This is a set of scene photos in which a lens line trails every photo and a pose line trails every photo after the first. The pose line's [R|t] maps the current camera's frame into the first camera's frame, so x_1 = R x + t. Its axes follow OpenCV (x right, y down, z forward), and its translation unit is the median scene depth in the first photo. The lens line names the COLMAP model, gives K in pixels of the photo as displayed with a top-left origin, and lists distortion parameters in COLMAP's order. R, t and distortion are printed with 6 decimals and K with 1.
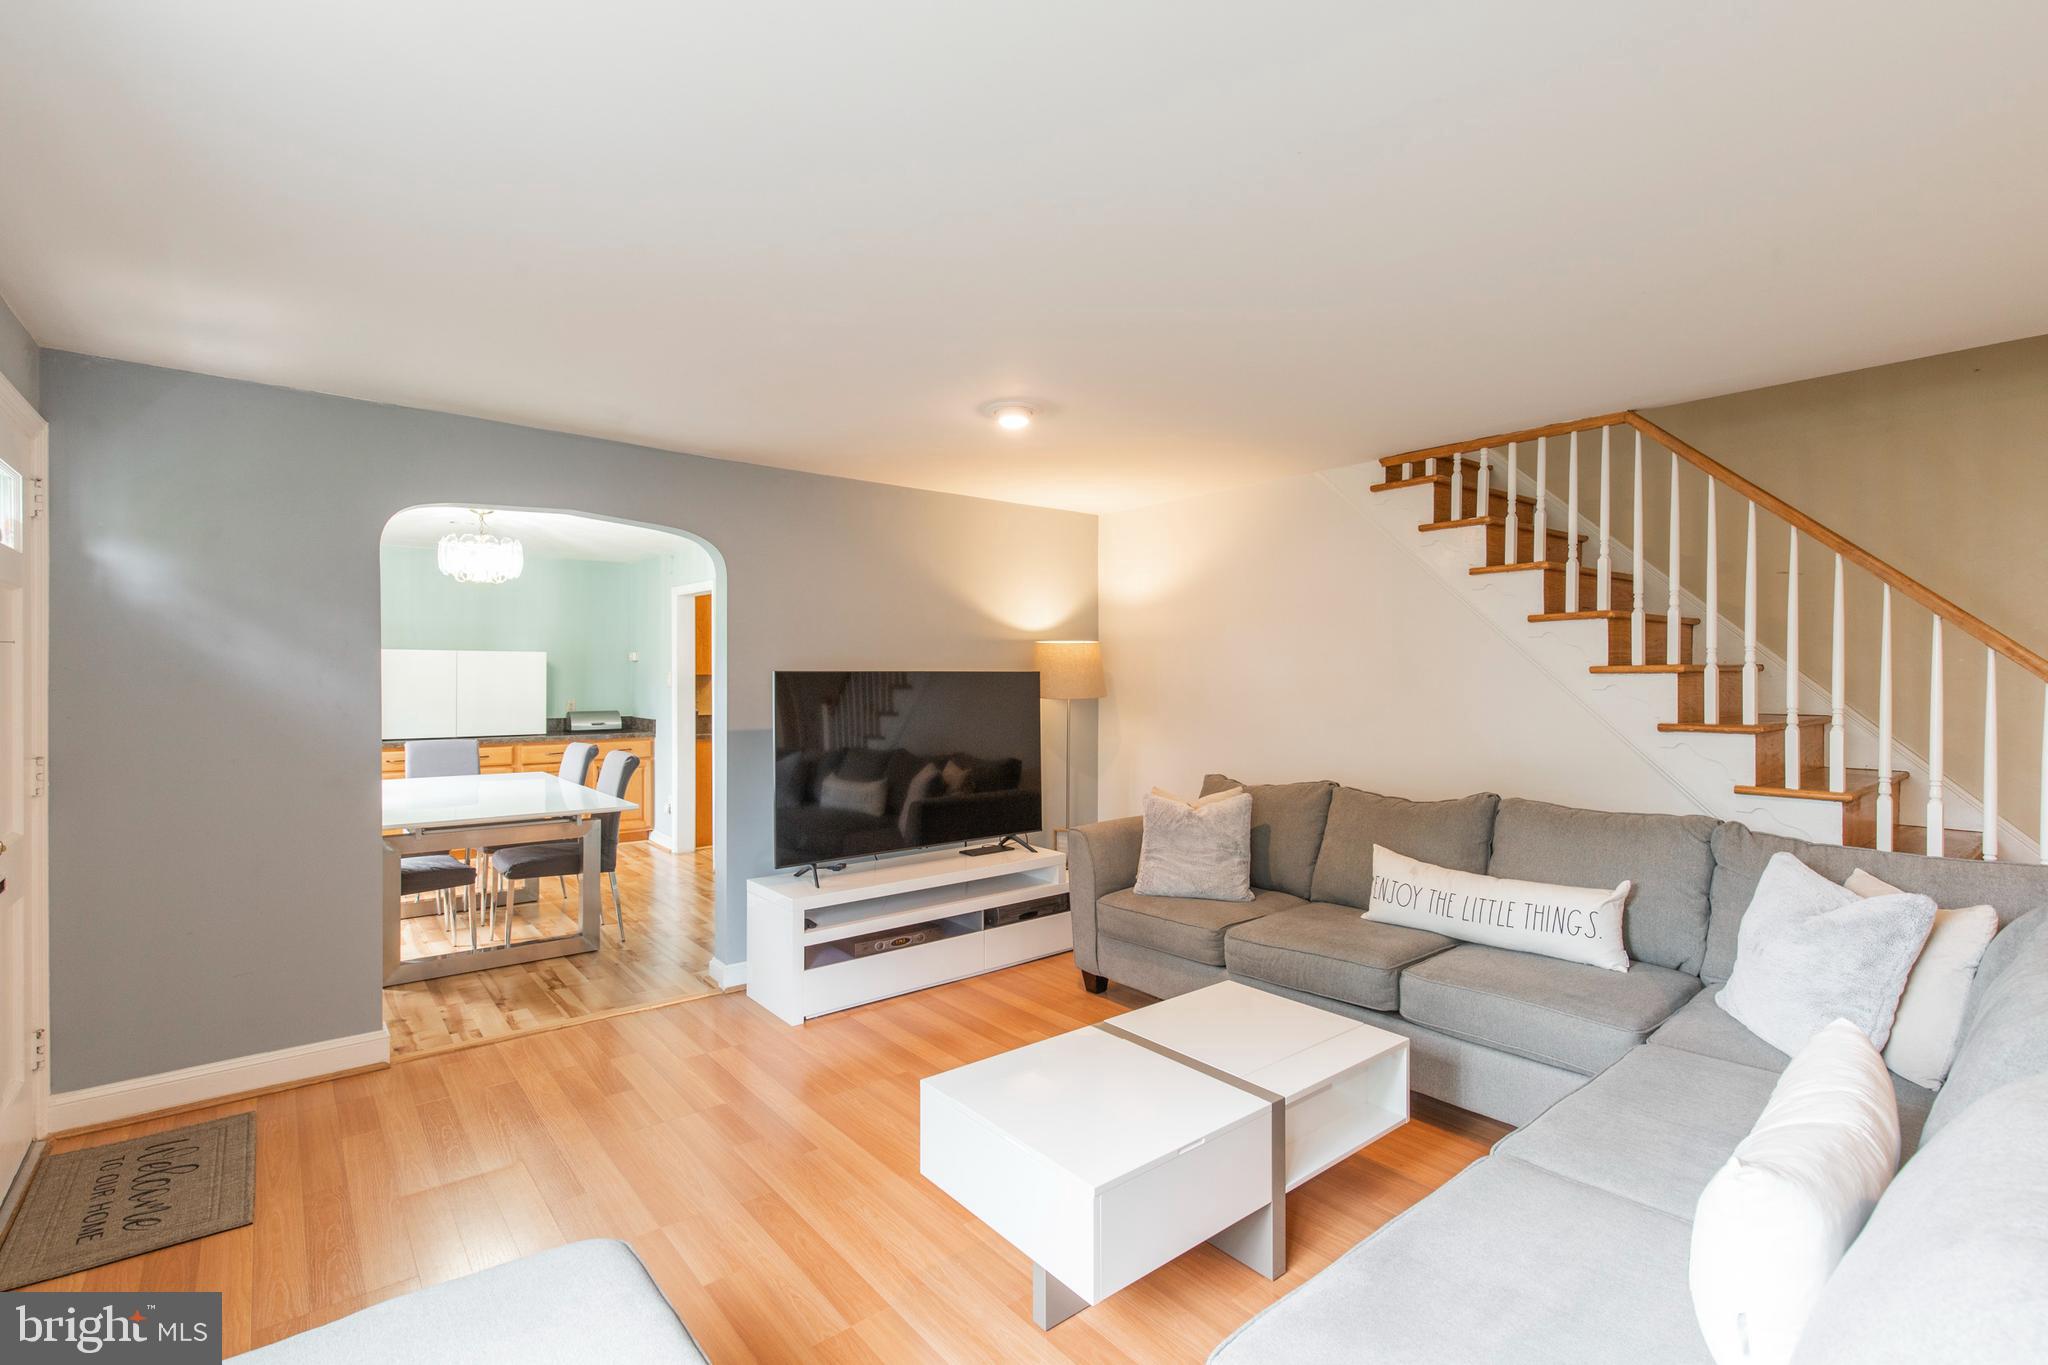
lens RADIAL K [[937.1, 0, 1043.7], [0, 937.1, 679.6], [0, 0, 1]] dist [0.004630, -0.000723]
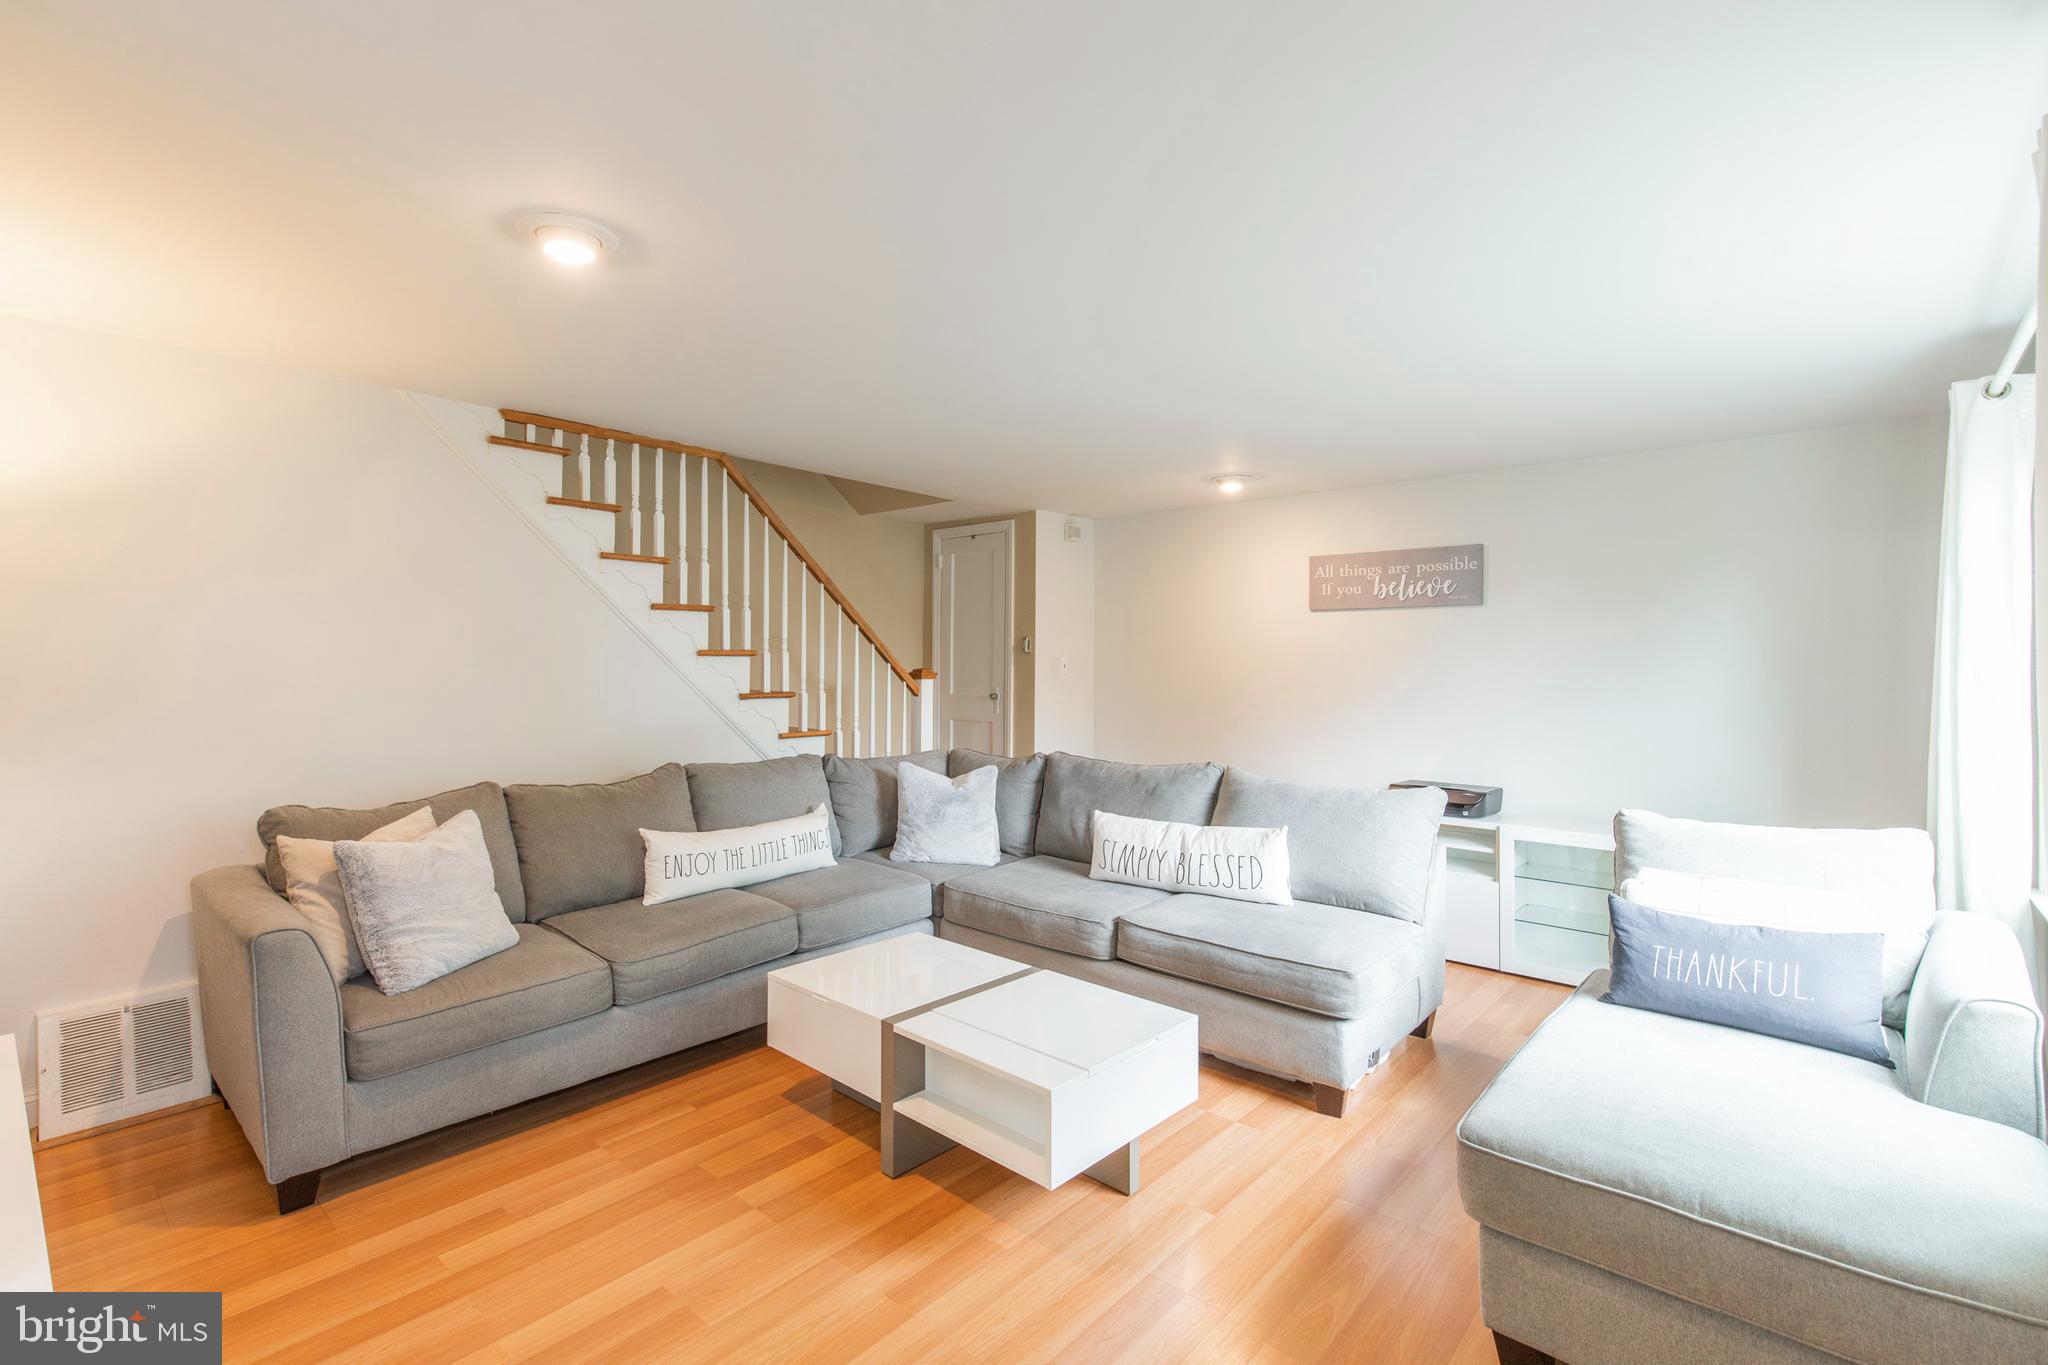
lens RADIAL K [[937.1, 0, 1043.7], [0, 937.1, 679.6], [0, 0, 1]] dist [0.004630, -0.000723]
pose [[-0.176719, -0.014743, 0.984151, -0.715768], [0.002739, 0.999877, 0.015470, 0.005564], [-0.984258, 0.005430, -0.176656, 0.793668]]
